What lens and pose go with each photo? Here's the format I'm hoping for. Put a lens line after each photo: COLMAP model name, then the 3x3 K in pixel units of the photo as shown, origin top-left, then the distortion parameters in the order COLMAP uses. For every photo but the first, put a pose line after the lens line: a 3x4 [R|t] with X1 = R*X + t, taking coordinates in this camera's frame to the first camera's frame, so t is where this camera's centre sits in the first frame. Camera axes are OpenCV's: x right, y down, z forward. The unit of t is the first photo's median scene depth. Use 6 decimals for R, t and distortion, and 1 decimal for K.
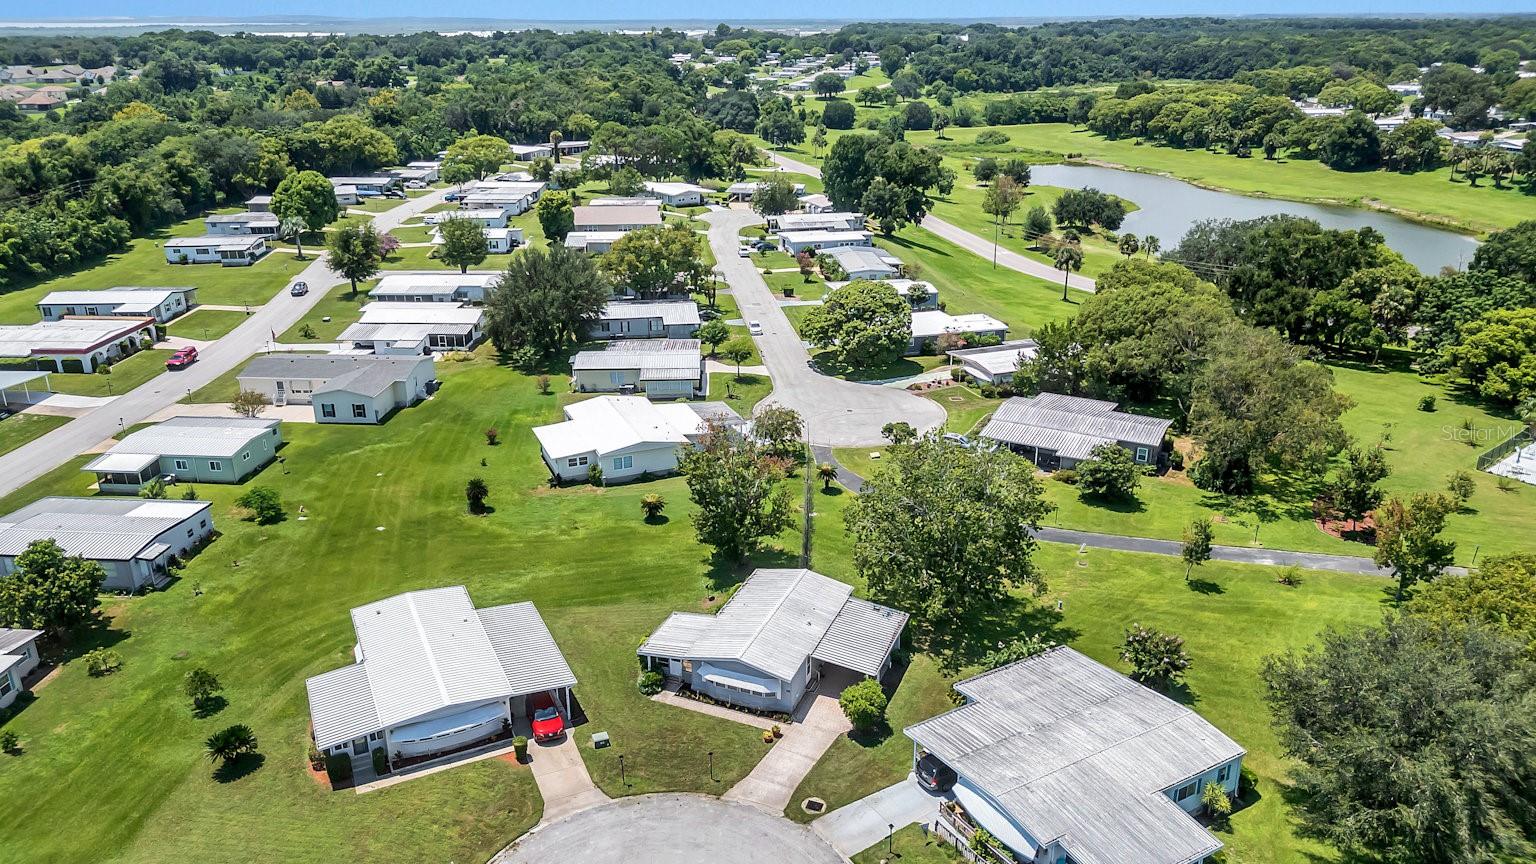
lens RADIAL K [[1100.9, 0, 768.0], [0, 1100.9, 432.0], [0, 0, 1]] dist [0.057810, -0.051329]
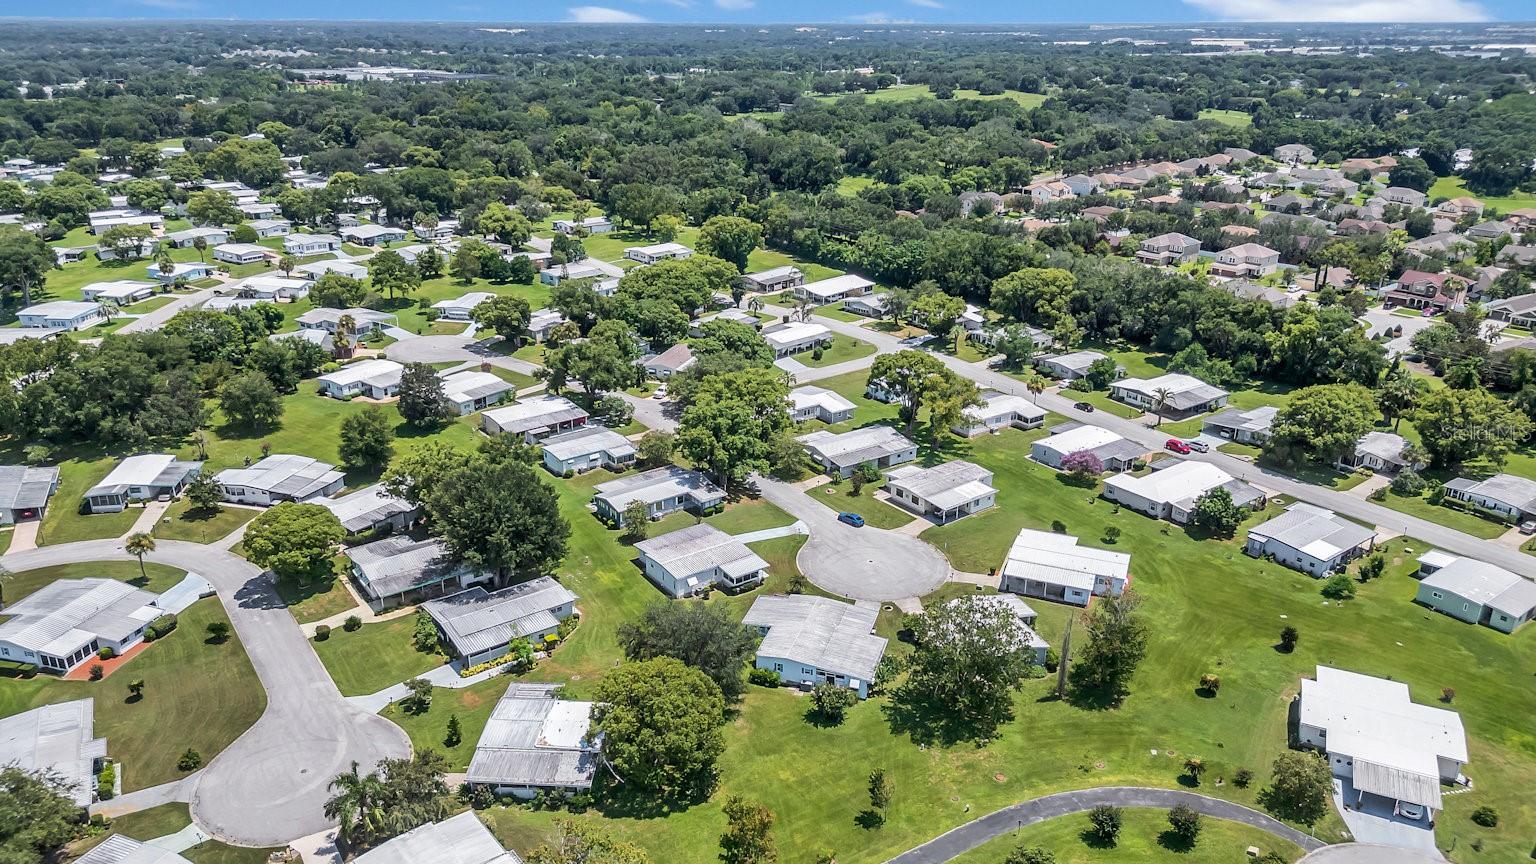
lens RADIAL K [[1075.3, 0, 770.1], [0, 1075.3, 431.8], [0, 0, 1]] dist [0.070020, -0.075075]
pose [[-0.738706, 0.240455, -0.629679, 0.817475], [-0.239864, 0.779265, 0.578974, -0.631049], [0.629904, 0.578729, -0.517971, 0.943307]]
